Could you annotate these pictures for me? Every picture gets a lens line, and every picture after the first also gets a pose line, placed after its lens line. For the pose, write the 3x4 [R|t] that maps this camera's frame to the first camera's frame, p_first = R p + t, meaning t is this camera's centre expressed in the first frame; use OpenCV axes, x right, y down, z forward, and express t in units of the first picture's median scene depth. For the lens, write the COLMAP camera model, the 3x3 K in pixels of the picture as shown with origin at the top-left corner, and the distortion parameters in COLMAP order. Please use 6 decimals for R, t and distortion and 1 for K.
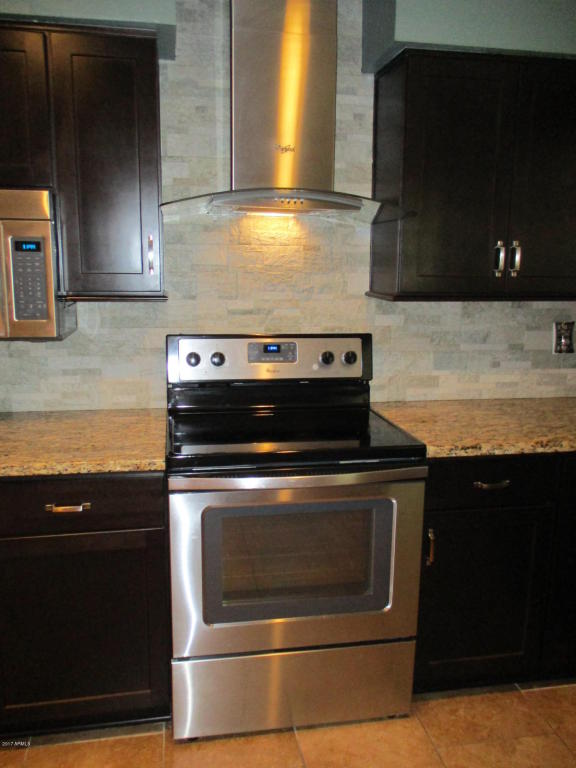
lens RADIAL K [[640.1, 0, 284.1], [0, 640.1, 388.4], [0, 0, 1]] dist [-0.037679, 0.033780]
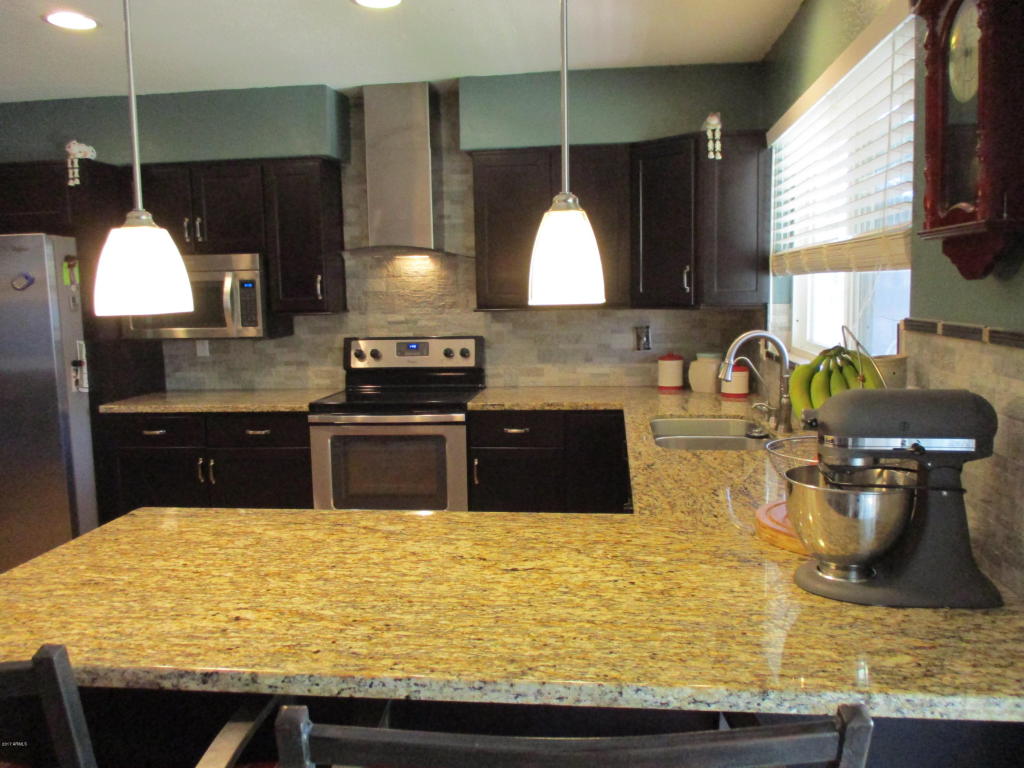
lens RADIAL K [[853.4, 0, 518.8], [0, 853.4, 379.9], [0, 0, 1]] dist [-0.037679, 0.033780]
pose [[0.958120, 0.000597, -0.286368, 0.758832], [-0.024206, 0.996588, -0.078911, 0.158692], [0.285344, 0.082538, 0.954865, -0.772485]]
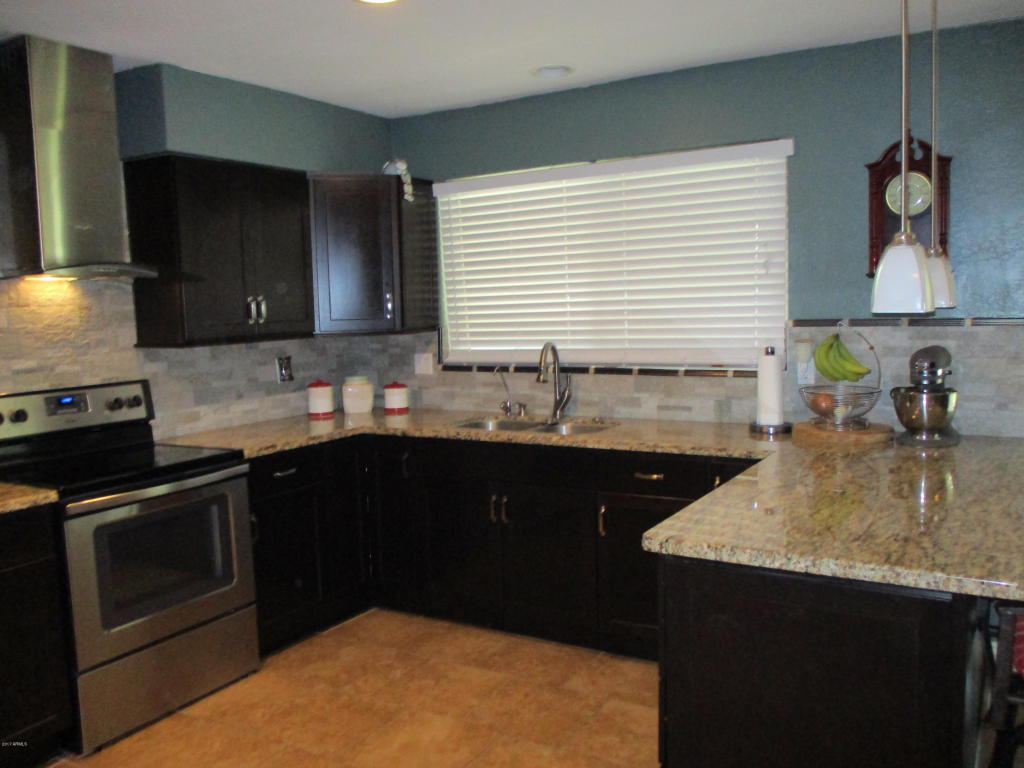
lens RADIAL K [[853.4, 0, 514.1], [0, 853.4, 383.2], [0, 0, 1]] dist [-0.037679, 0.033780]
pose [[0.654626, -0.103848, 0.748786, -0.577825], [0.187223, 0.981933, -0.027497, 0.086860], [-0.732402, 0.158190, 0.662241, -0.488222]]
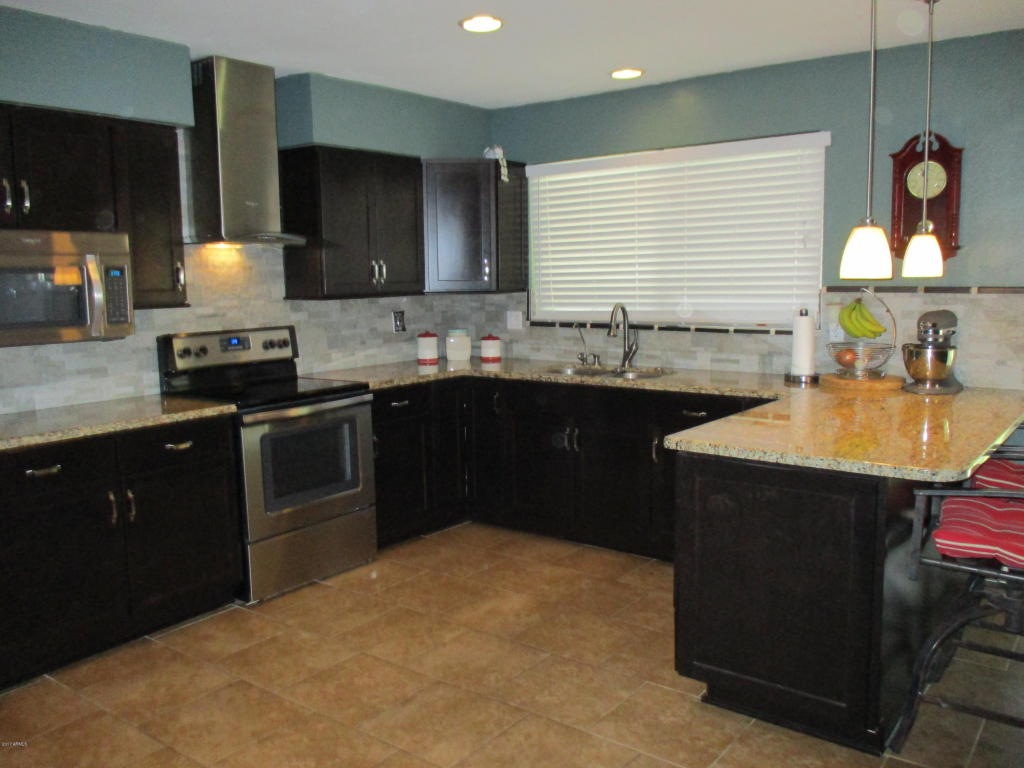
lens RADIAL K [[853.4, 0, 510.1], [0, 853.4, 383.9], [0, 0, 1]] dist [-0.037679, 0.033780]
pose [[0.739231, -0.111267, 0.664197, -0.793324], [0.158430, 0.987310, -0.010933, 0.141700], [-0.654551, 0.113311, 0.747478, -0.733276]]
